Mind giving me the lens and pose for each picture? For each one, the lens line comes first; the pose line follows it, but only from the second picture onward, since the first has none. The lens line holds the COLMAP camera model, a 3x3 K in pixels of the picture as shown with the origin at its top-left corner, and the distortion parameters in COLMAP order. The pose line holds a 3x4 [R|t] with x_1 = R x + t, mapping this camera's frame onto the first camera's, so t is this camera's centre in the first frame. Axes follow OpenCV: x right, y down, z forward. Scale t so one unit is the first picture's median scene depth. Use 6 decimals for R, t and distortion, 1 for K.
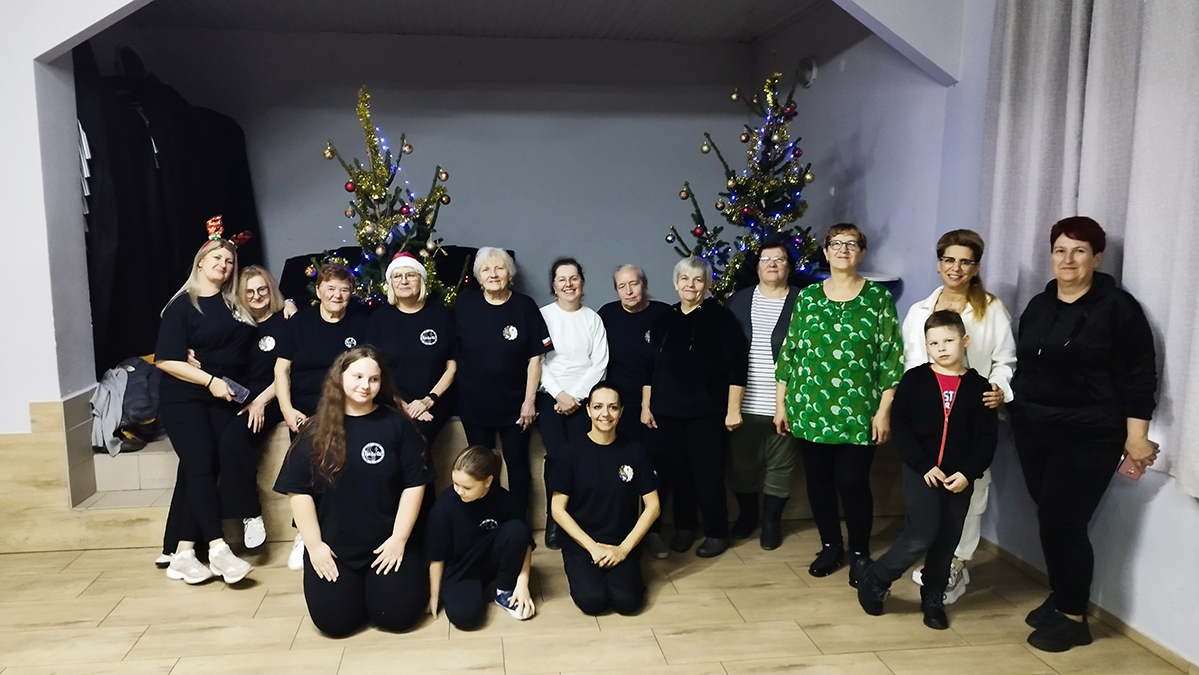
lens RADIAL K [[885.9, 0, 599.5], [0, 885.9, 337.5], [0, 0, 1]] dist [0.000666, -0.002366]
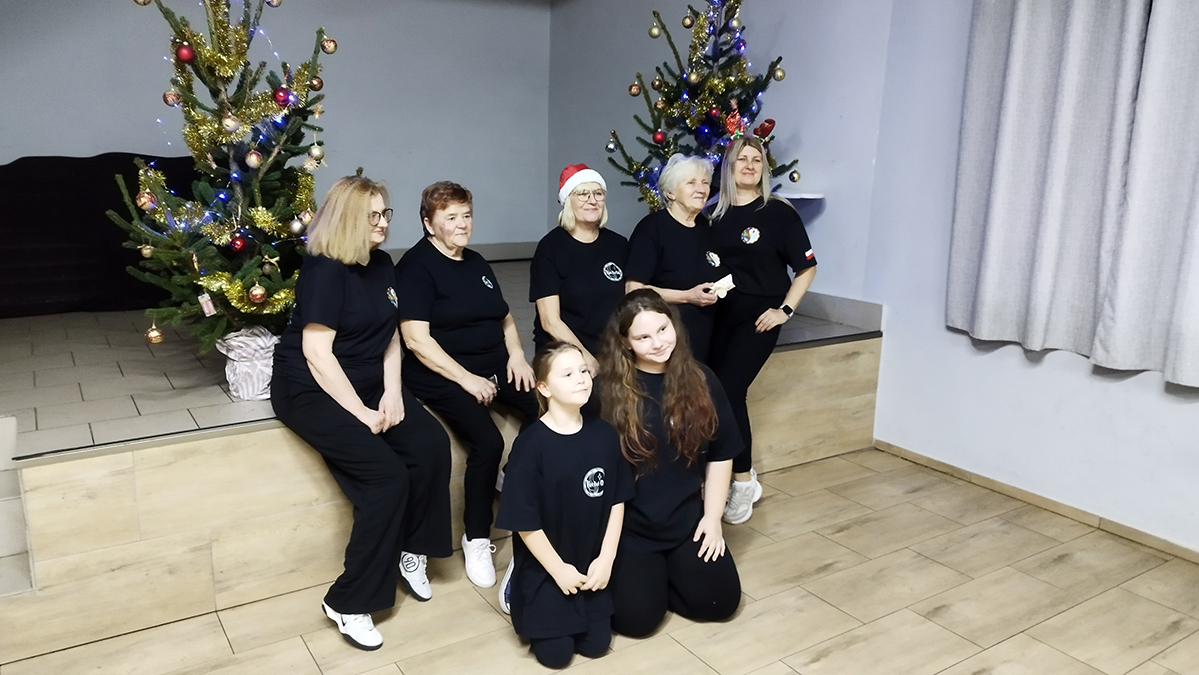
lens RADIAL K [[858.1, 0, 594.0], [0, 858.1, 342.3], [0, 0, 1]] dist [0.003094, -0.003172]
pose [[0.908586, -0.080973, 0.409773, -0.279397], [0.040559, 0.993497, 0.106387, -0.021872], [-0.415723, -0.080042, 0.905962, 0.318258]]
